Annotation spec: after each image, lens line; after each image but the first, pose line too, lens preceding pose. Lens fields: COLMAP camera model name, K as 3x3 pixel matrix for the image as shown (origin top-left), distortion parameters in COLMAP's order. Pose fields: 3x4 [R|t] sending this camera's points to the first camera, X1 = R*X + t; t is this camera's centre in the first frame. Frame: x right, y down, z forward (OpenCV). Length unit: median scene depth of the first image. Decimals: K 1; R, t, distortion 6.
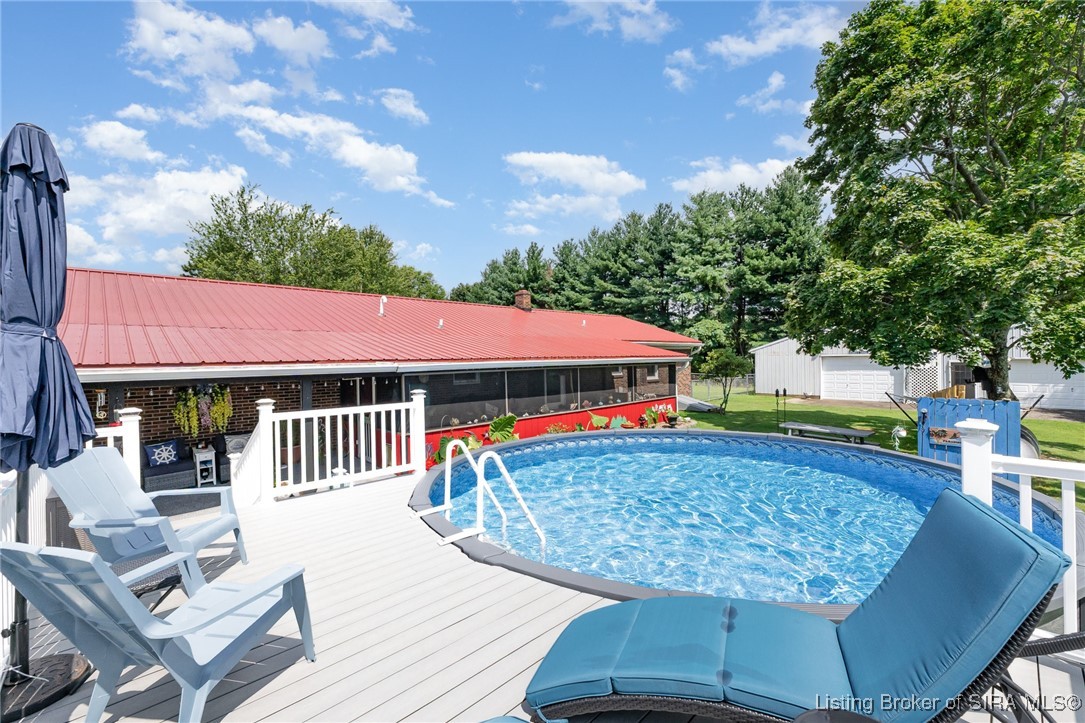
lens RADIAL K [[454.4, 0, 538.8], [0, 454.4, 358.9], [0, 0, 1]] dist [0.002540, 0.000073]
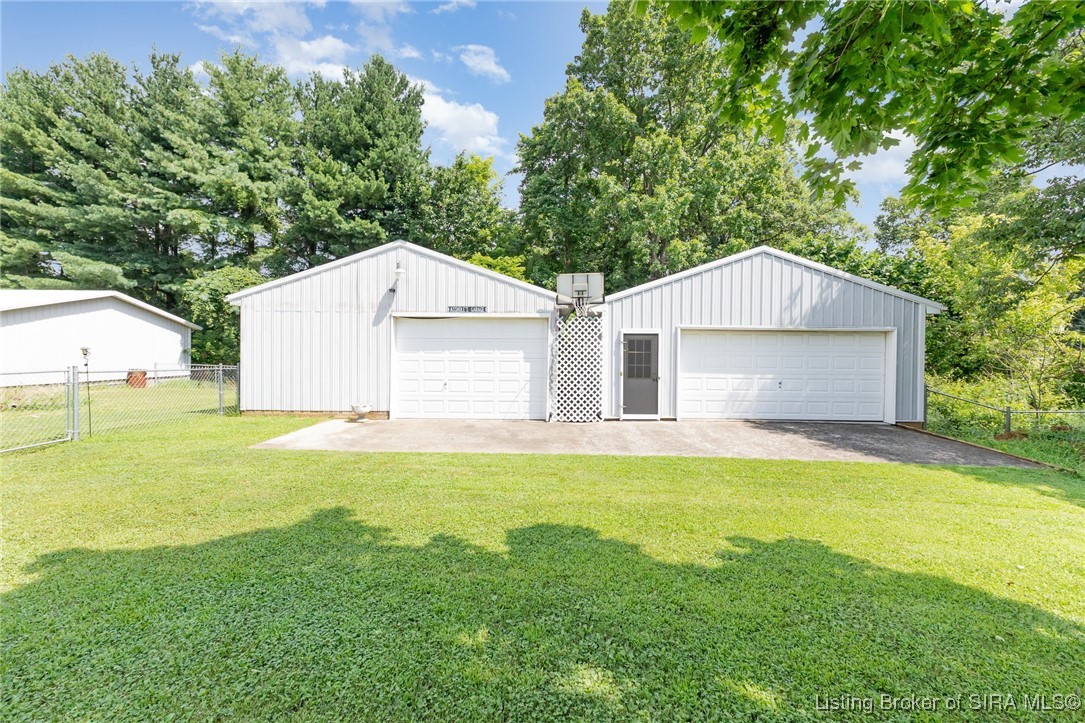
lens RADIAL K [[454.4, 0, 540.7], [0, 454.4, 358.8], [0, 0, 1]] dist [0.002540, 0.000073]
pose [[0.703558, 0.009157, 0.710578, 0.263884], [-0.016003, 0.999868, 0.002960, 0.018815], [-0.710457, -0.013453, 0.703612, 0.383204]]
